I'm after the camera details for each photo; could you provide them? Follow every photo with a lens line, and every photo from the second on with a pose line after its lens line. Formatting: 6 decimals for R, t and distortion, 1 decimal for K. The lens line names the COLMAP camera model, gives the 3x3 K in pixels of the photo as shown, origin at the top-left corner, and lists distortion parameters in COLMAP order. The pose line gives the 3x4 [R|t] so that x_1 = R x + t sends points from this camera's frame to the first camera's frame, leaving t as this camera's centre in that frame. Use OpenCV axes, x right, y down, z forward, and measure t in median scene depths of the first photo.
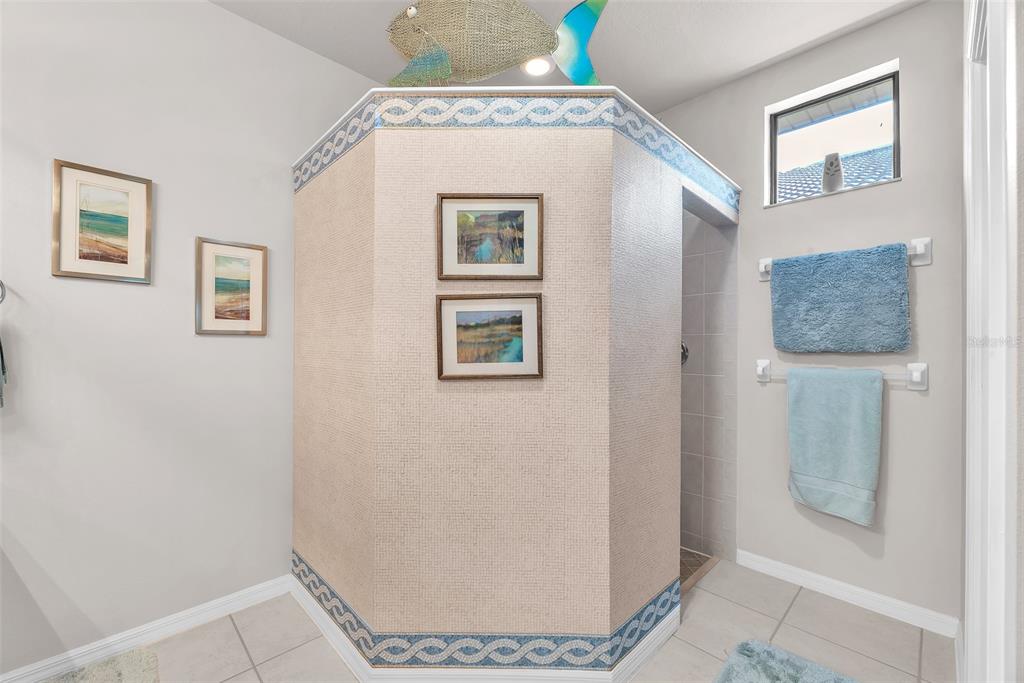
lens RADIAL K [[422.2, 0, 502.3], [0, 422.2, 347.1], [0, 0, 1]] dist [-0.000268, -0.000078]
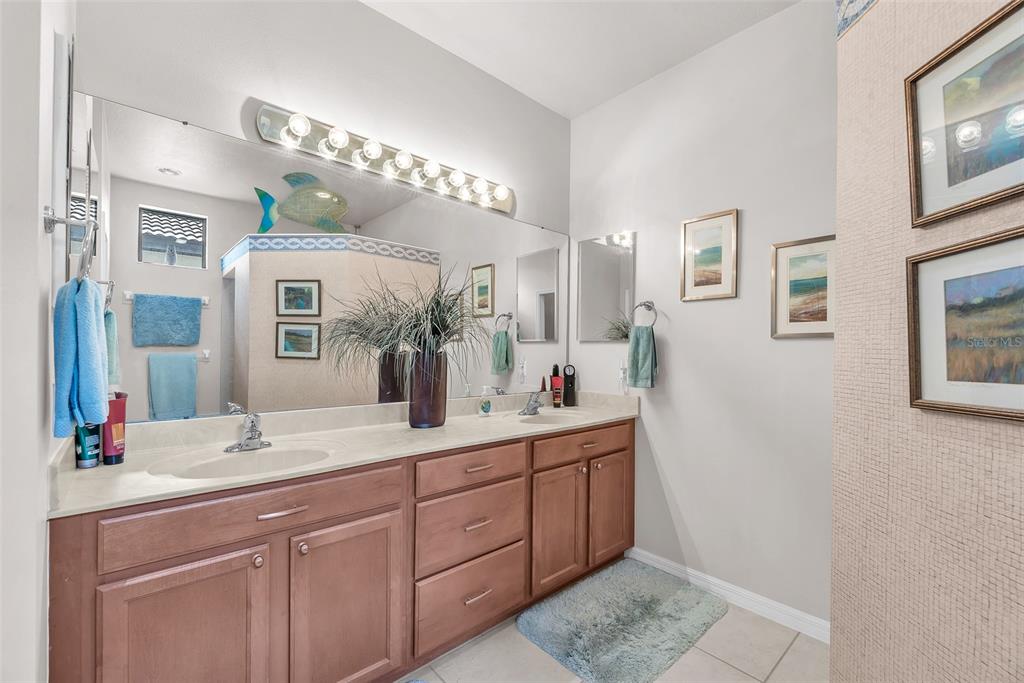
lens RADIAL K [[422.2, 0, 502.3], [0, 422.2, 347.1], [0, 0, 1]] dist [-0.000268, -0.000078]
pose [[-0.060176, -0.009662, -0.998141, 0.440207], [-0.006583, 0.999935, -0.009282, 0.006175], [0.998166, 0.006012, -0.060236, 0.486086]]
